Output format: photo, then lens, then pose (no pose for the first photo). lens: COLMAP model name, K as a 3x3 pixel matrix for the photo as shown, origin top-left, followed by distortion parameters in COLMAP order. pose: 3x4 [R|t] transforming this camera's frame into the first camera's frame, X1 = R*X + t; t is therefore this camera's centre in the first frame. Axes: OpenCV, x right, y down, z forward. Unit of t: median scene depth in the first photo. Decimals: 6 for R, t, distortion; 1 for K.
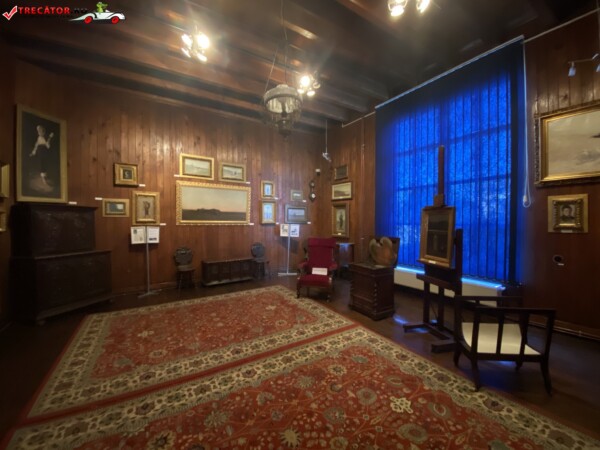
lens RADIAL K [[241.3, 0, 297.7], [0, 241.3, 227.4], [0, 0, 1]] dist [0.013381, -0.018568]
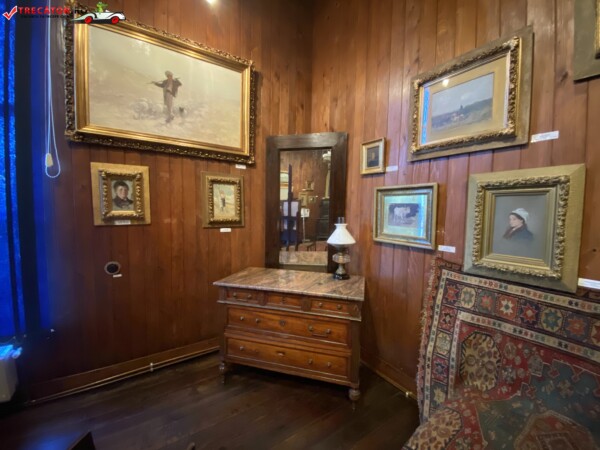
lens RADIAL K [[243.2, 0, 298.2], [0, 243.2, 225.5], [0, 0, 1]] dist [0.016951, -0.018928]
pose [[-0.020894, -0.069537, 0.997361, 0.321259], [0.013120, 0.997473, 0.069820, -0.010490], [-0.999696, 0.014544, -0.019929, 0.372729]]
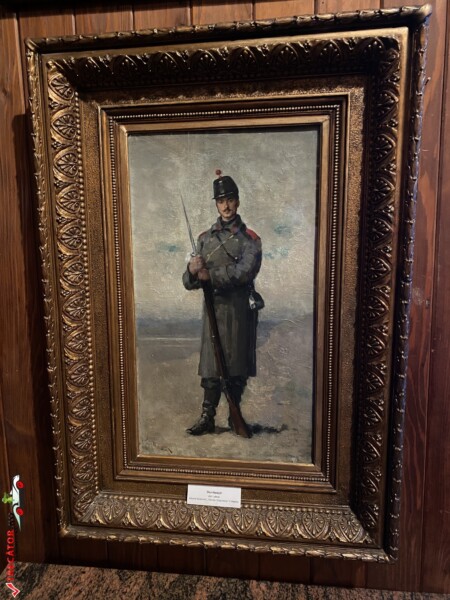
lens RADIAL K [[449.1, 0, 225.0], [0, 449.1, 300.0], [0, 0, 1]] dist [0.042313, -0.046505]
pose [[0.630657, -0.118696, 0.766931, 0.120045], [0.032146, 0.991382, 0.127000, -0.067735], [-0.775395, -0.055440, 0.629038, 1.340711]]
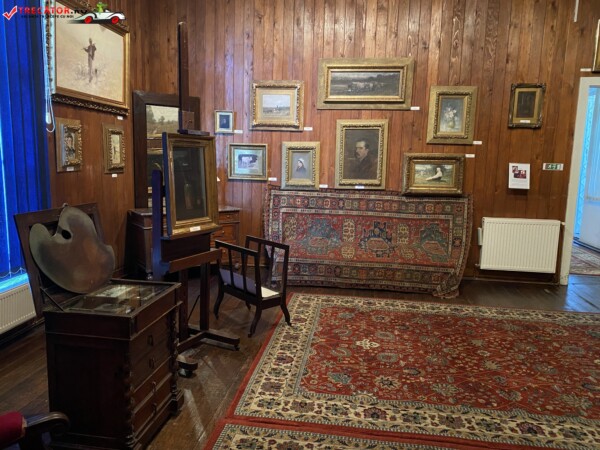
lens RADIAL K [[449.5, 0, 291.5], [0, 449.5, 219.5], [0, 0, 1]] dist [0.073035, -0.098795]
pose [[-0.763224, -0.102843, 0.637897, -0.213257], [-0.003185, 0.987839, 0.155451, -0.034089], [-0.646126, 0.116612, -0.754270, 1.116897]]
